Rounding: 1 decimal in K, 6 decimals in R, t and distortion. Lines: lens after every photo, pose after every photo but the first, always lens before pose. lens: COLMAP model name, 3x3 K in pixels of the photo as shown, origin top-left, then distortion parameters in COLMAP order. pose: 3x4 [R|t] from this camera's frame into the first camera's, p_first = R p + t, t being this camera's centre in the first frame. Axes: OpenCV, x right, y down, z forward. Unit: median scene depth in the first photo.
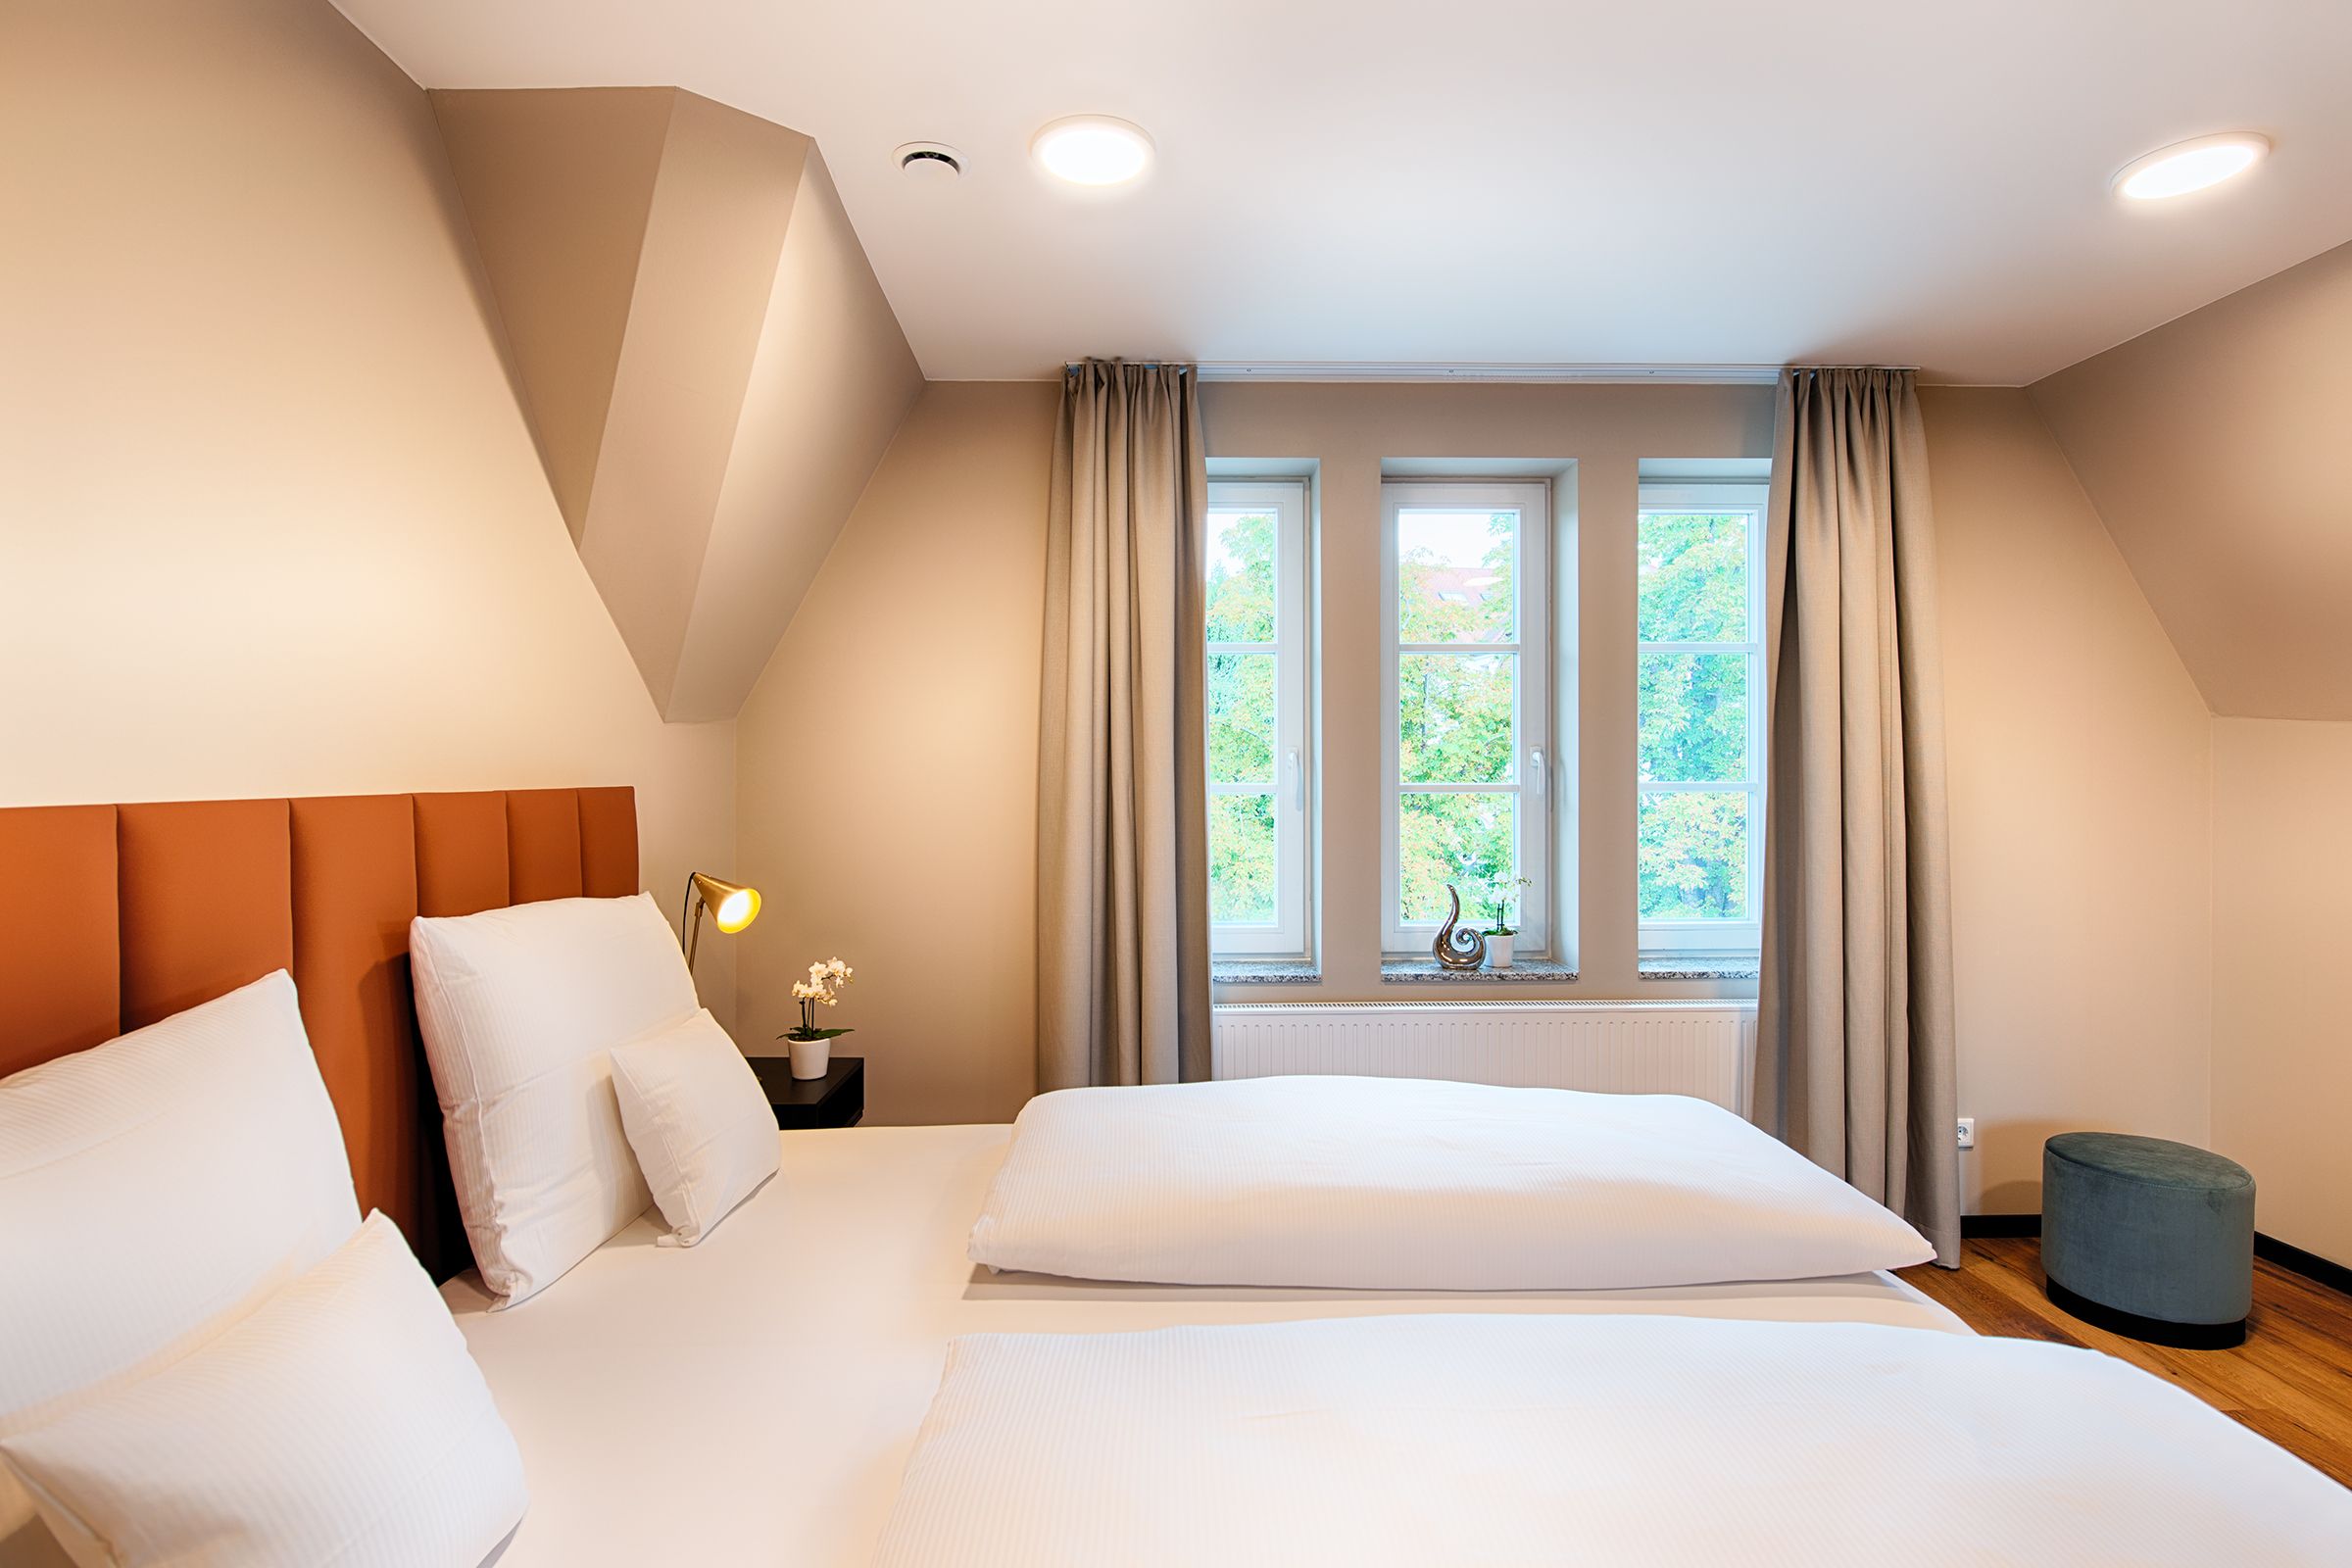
lens RADIAL K [[1216.2, 0, 1176.0], [0, 1216.2, 784.0], [0, 0, 1]] dist [-0.002100, -0.001204]
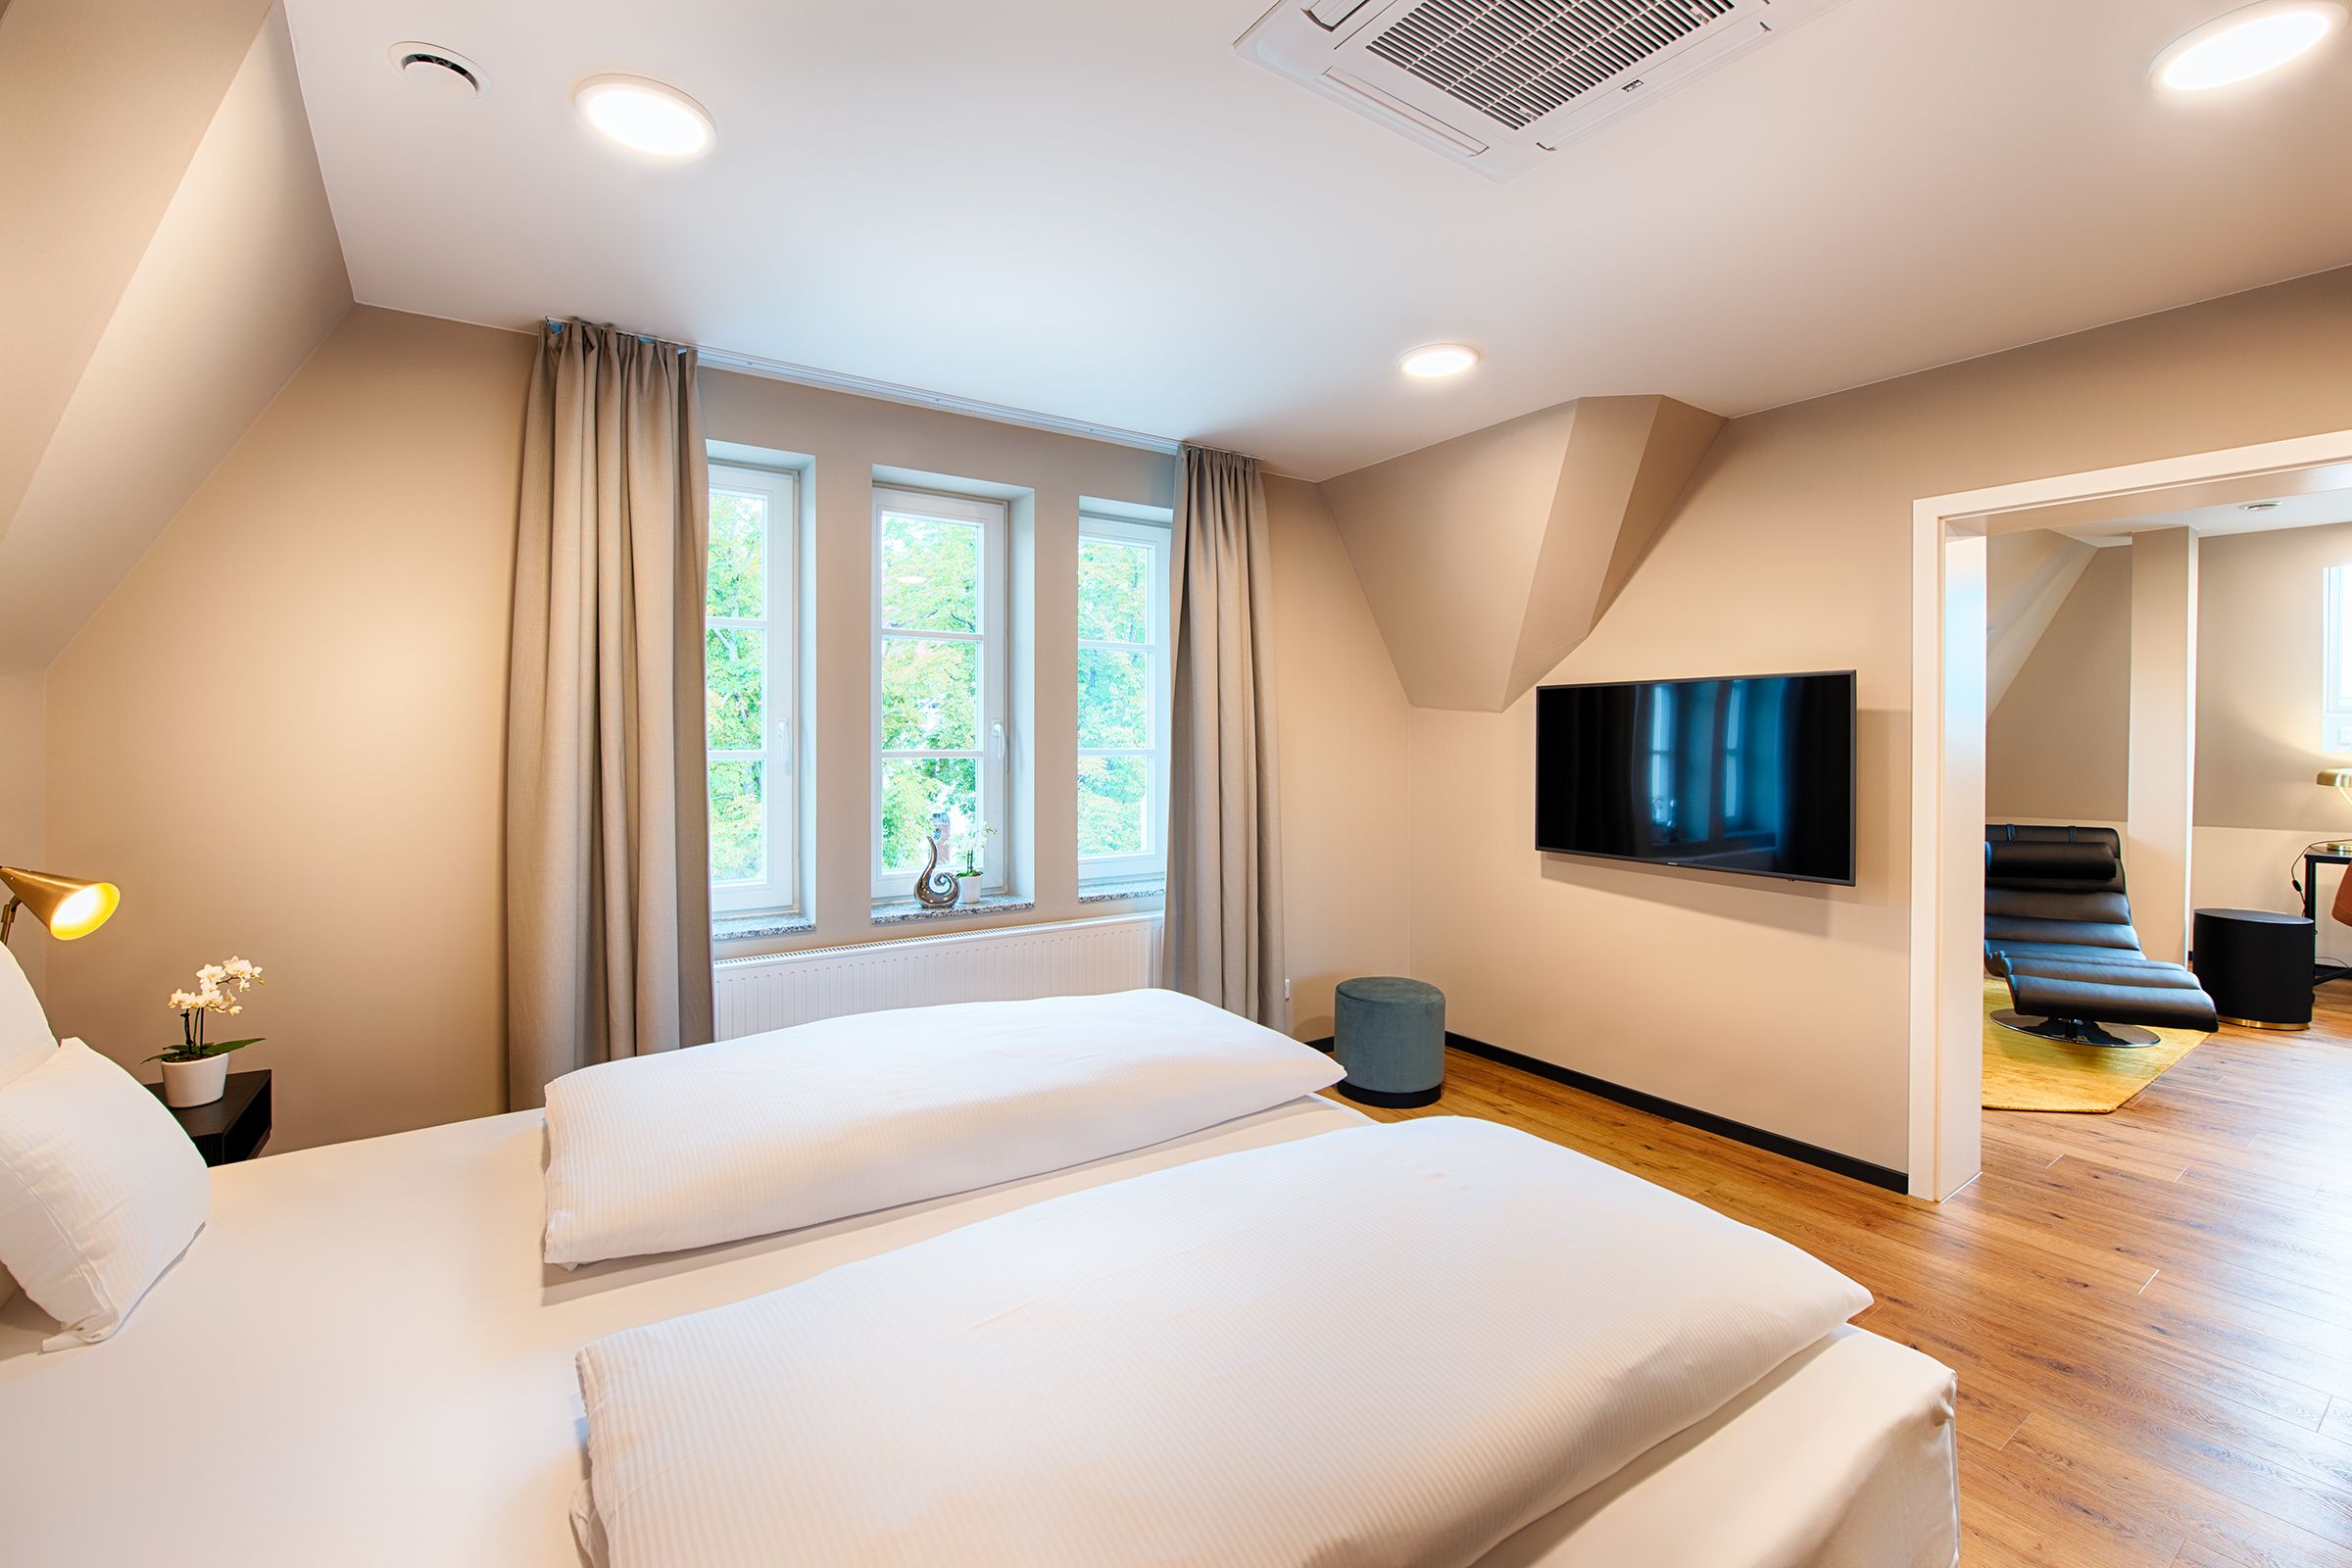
lens RADIAL K [[1011.5, 0, 1177.3], [0, 1011.5, 746.3], [0, 0, 1]] dist [0.000425, -0.006746]
pose [[0.837688, 0.000036, 0.546149, -0.111610], [0.002317, 0.999991, -0.003619, 0.000081], [-0.546144, 0.004296, 0.837680, 0.052235]]
